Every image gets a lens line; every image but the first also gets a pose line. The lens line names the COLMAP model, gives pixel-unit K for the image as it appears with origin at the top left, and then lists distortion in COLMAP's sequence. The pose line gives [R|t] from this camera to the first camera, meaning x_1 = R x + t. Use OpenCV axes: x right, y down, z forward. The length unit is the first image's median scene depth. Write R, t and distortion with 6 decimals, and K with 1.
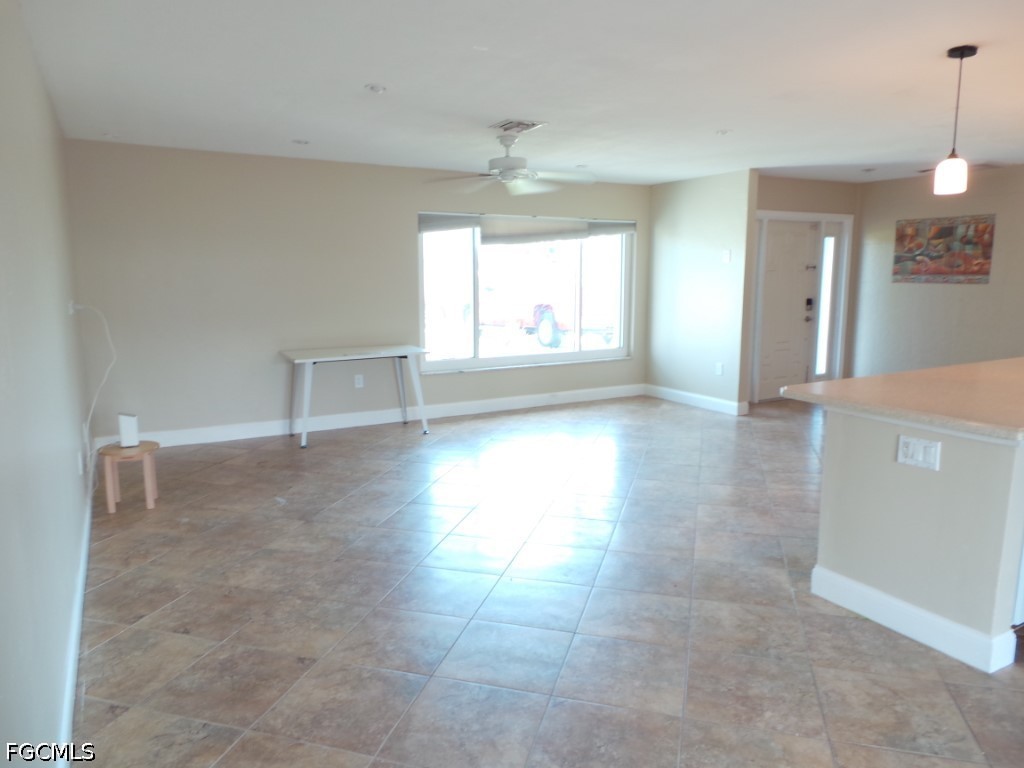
lens RADIAL K [[728.1, 0, 512.0], [0, 728.1, 384.0], [0, 0, 1]] dist [-0.008566, -0.002698]
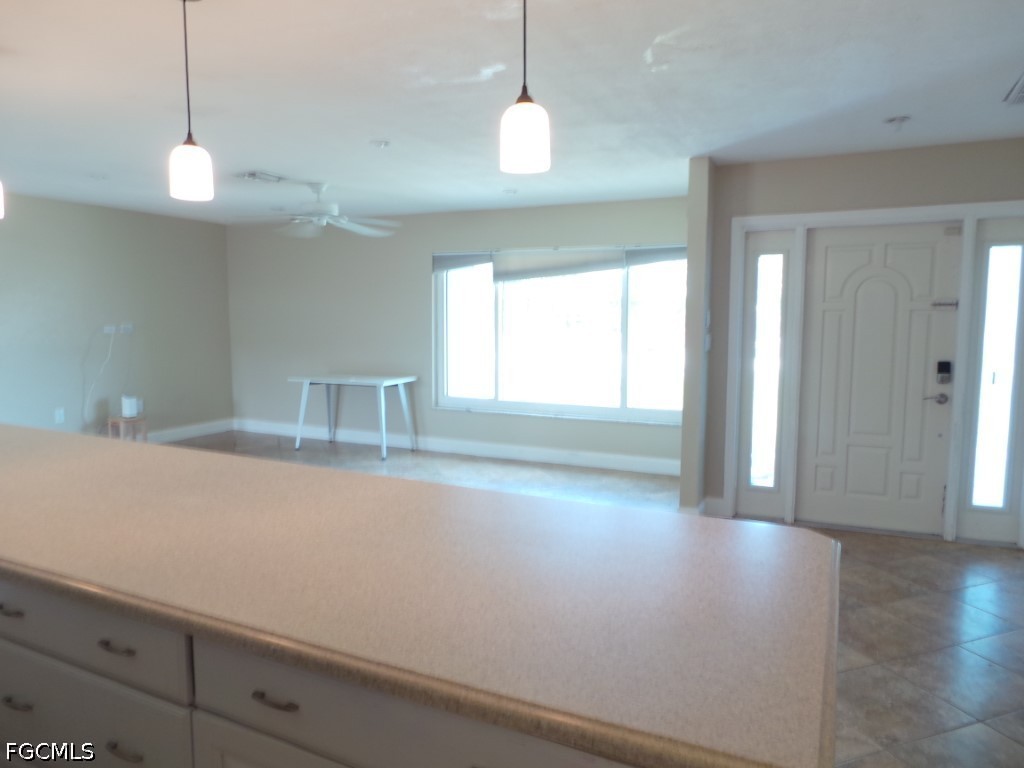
lens RADIAL K [[708.2, 0, 509.5], [0, 708.2, 391.4], [0, 0, 1]] dist [-0.009343, -0.001364]
pose [[0.561826, 0.095971, -0.821670, 0.756381], [-0.131158, 0.991019, 0.026071, -0.075920], [0.816792, 0.093121, 0.569368, 0.500599]]
